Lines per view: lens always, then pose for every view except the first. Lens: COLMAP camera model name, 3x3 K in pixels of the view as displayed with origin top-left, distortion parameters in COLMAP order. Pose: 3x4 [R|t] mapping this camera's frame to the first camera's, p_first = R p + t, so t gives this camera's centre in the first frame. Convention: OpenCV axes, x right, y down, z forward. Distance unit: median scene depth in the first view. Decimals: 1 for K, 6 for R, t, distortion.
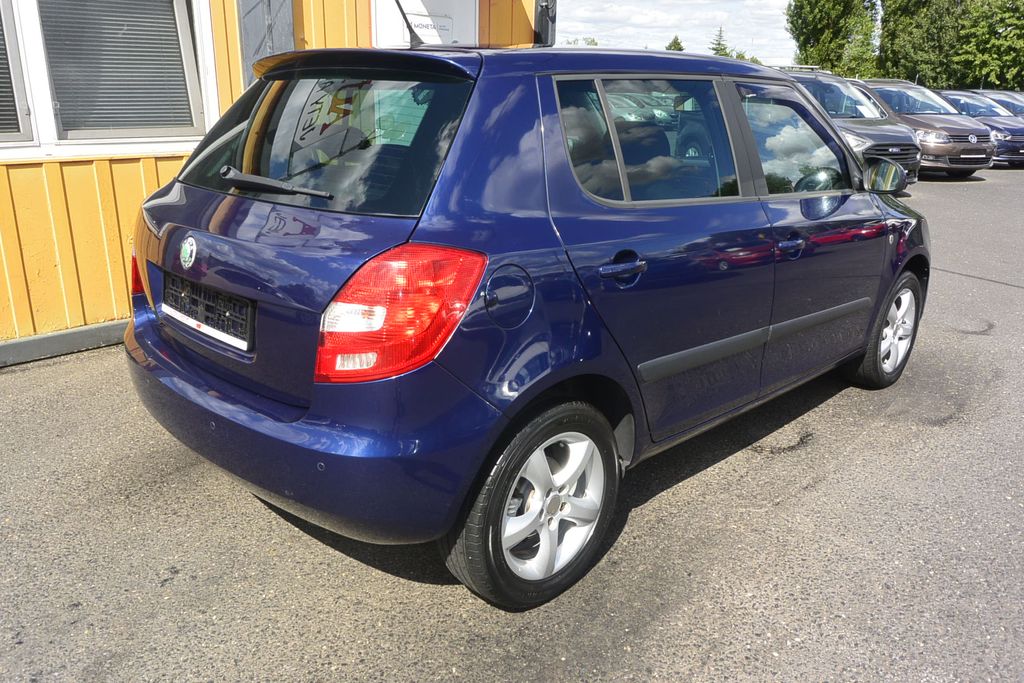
lens RADIAL K [[782.4, 0, 512.0], [0, 782.4, 341.5], [0, 0, 1]] dist [-0.001211, 0.005177]
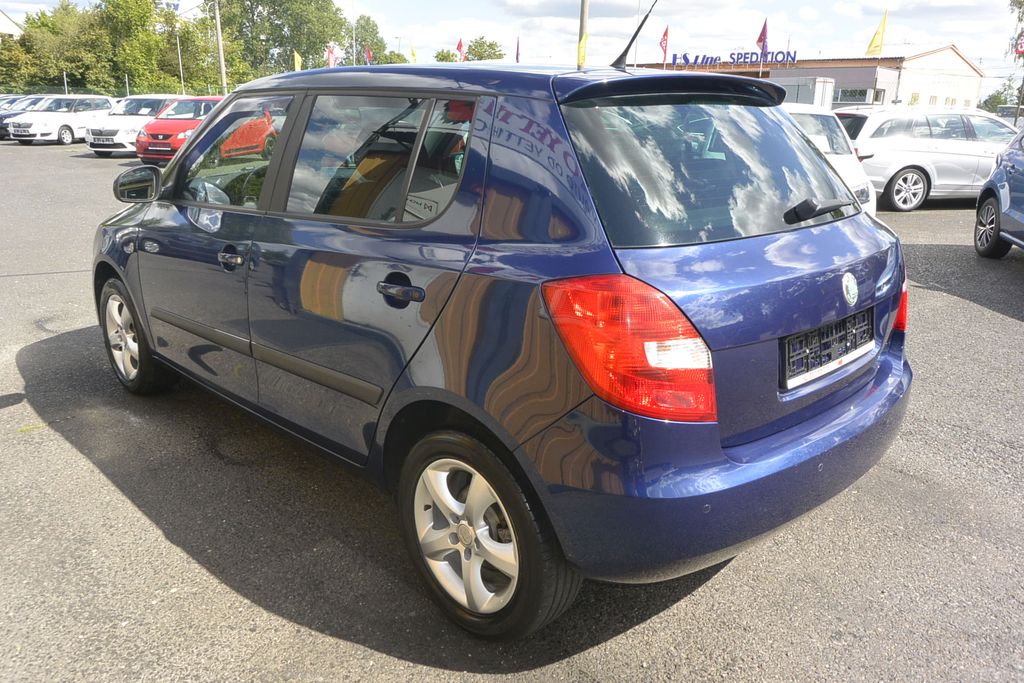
lens RADIAL K [[779.7, 0, 511.1], [0, 779.7, 341.5], [0, 0, 1]] dist [0.000554, 0.004182]
pose [[0.017152, -0.301497, 0.953313, -1.087876], [0.289731, 0.914044, 0.283865, -0.358773], [-0.956955, 0.271335, 0.103031, 1.056073]]
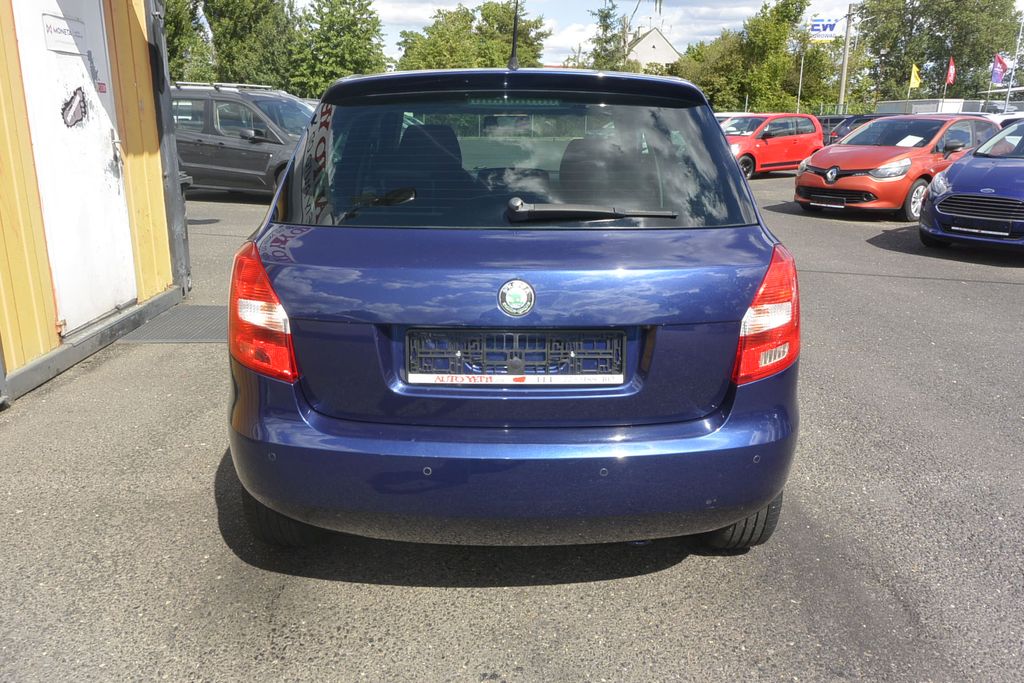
lens RADIAL K [[779.7, 0, 511.1], [0, 779.7, 341.5], [0, 0, 1]] dist [0.000554, 0.004182]
pose [[0.701704, -0.204900, 0.682369, -0.822602], [0.218663, 0.973466, 0.067452, -0.100907], [-0.678084, 0.101877, 0.727889, 0.295908]]
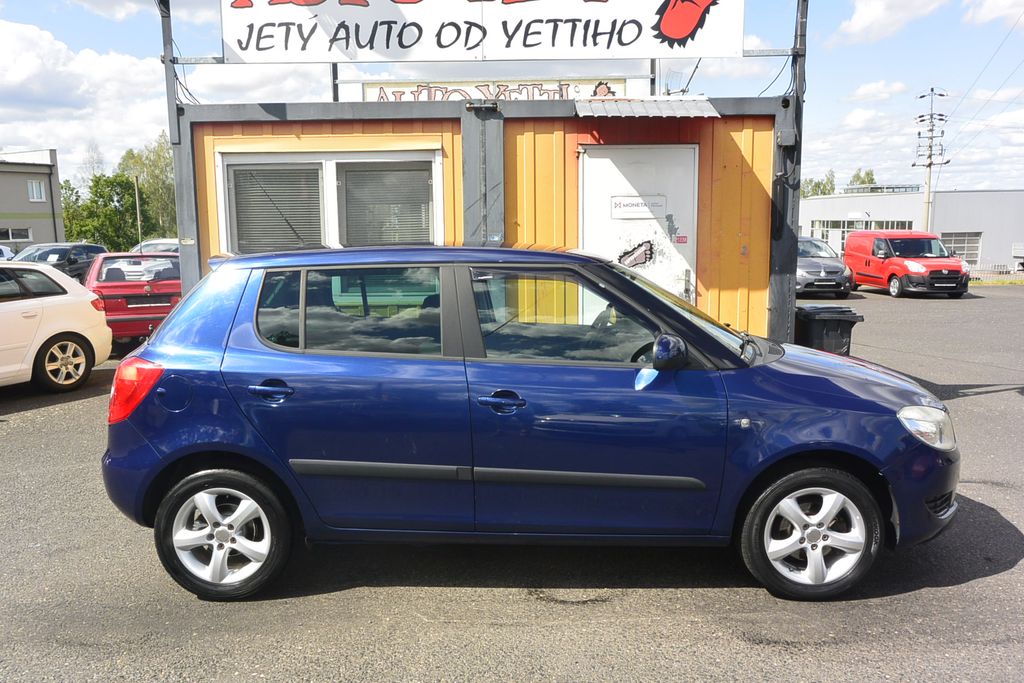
lens RADIAL K [[797.7, 0, 508.0], [0, 797.7, 343.7], [0, 0, 1]] dist [-0.001153, 0.006480]
pose [[0.696450, 0.073631, -0.713818, 1.289301], [-0.198508, 0.975673, -0.093037, -0.107164], [0.689603, 0.206494, 0.694124, 0.173910]]
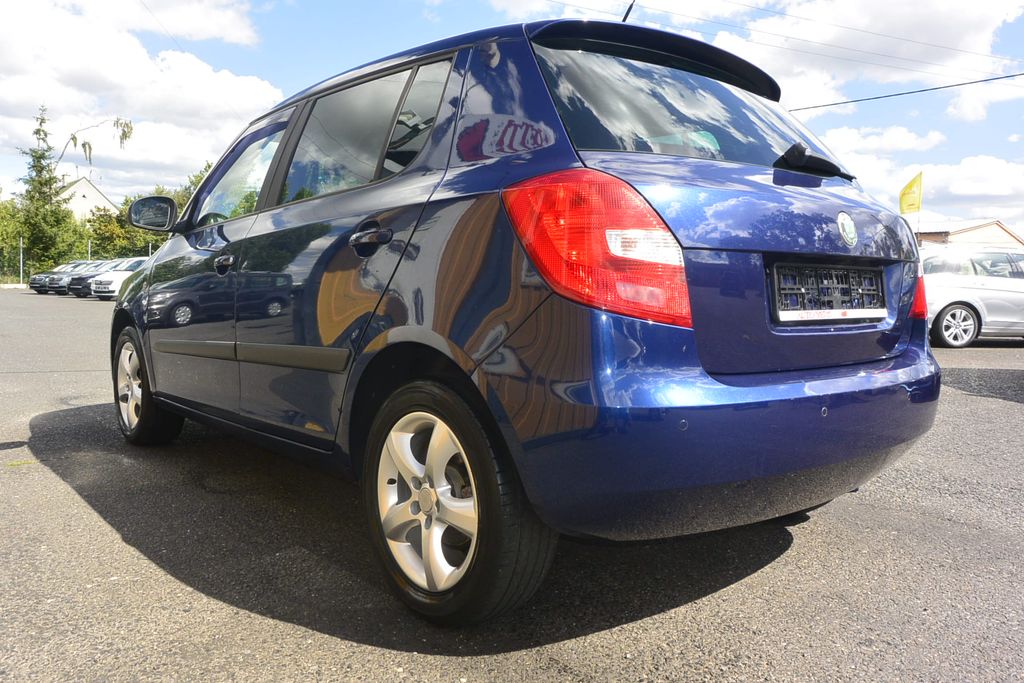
lens RADIAL K [[777.4, 0, 508.5], [0, 777.4, 342.6], [0, 0, 1]] dist [0.002702, 0.001513]
pose [[0.088337, -0.087816, 0.992212, -1.073837], [0.289090, 0.955493, 0.058828, -0.122697], [-0.953217, 0.281642, 0.109793, 1.046726]]
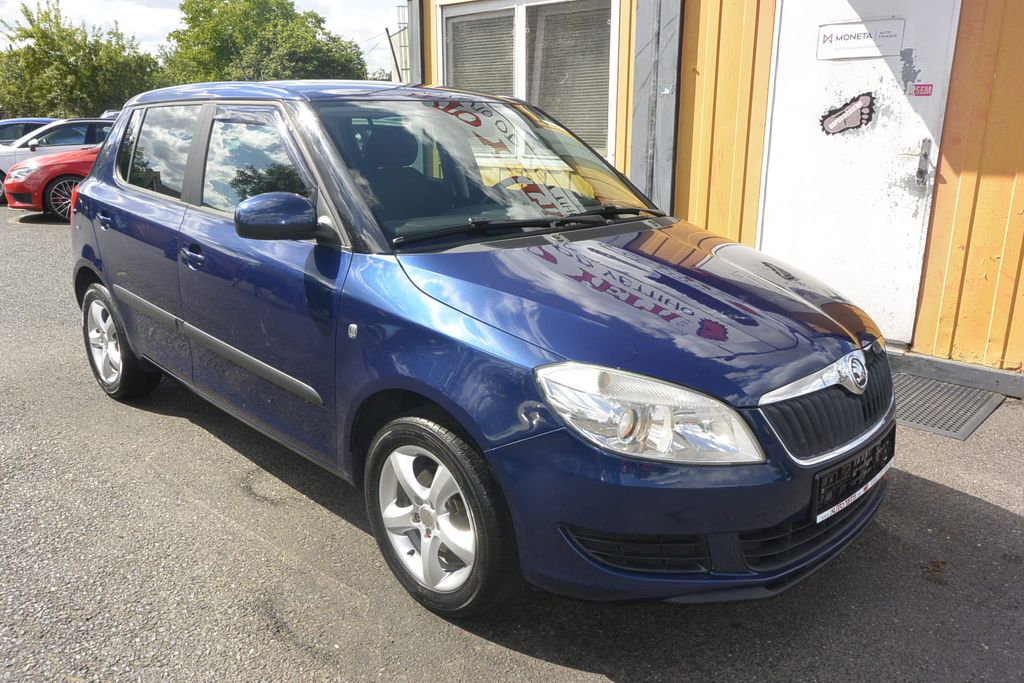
lens RADIAL K [[797.2, 0, 488.5], [0, 797.2, 344.2], [0, 0, 1]] dist [0.001372, -0.002696]
pose [[-0.019238, 0.260348, -0.965323, 1.528667], [-0.303937, 0.918286, 0.253719, -0.440875], [0.952498, 0.298278, 0.061464, 1.442383]]
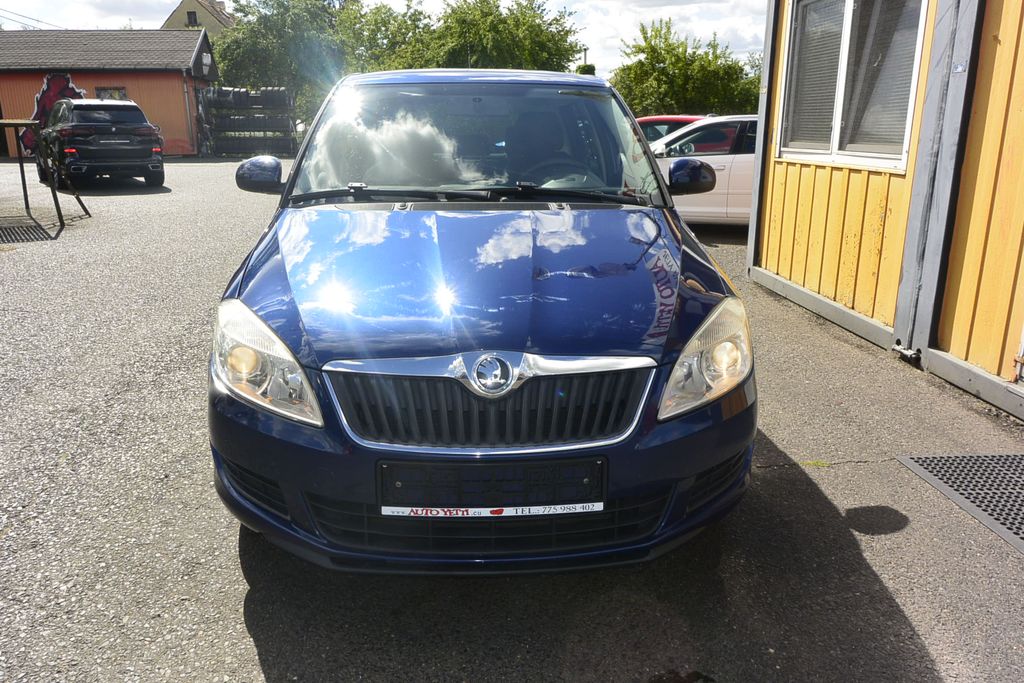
lens RADIAL K [[777.8, 0, 484.7], [0, 777.8, 340.1], [0, 0, 1]] dist [0.001508, 0.005033]
pose [[-0.688723, 0.180922, -0.702088, 1.220879], [-0.229248, 0.864340, 0.447617, -0.656112], [0.687827, 0.469237, -0.553815, 2.229827]]
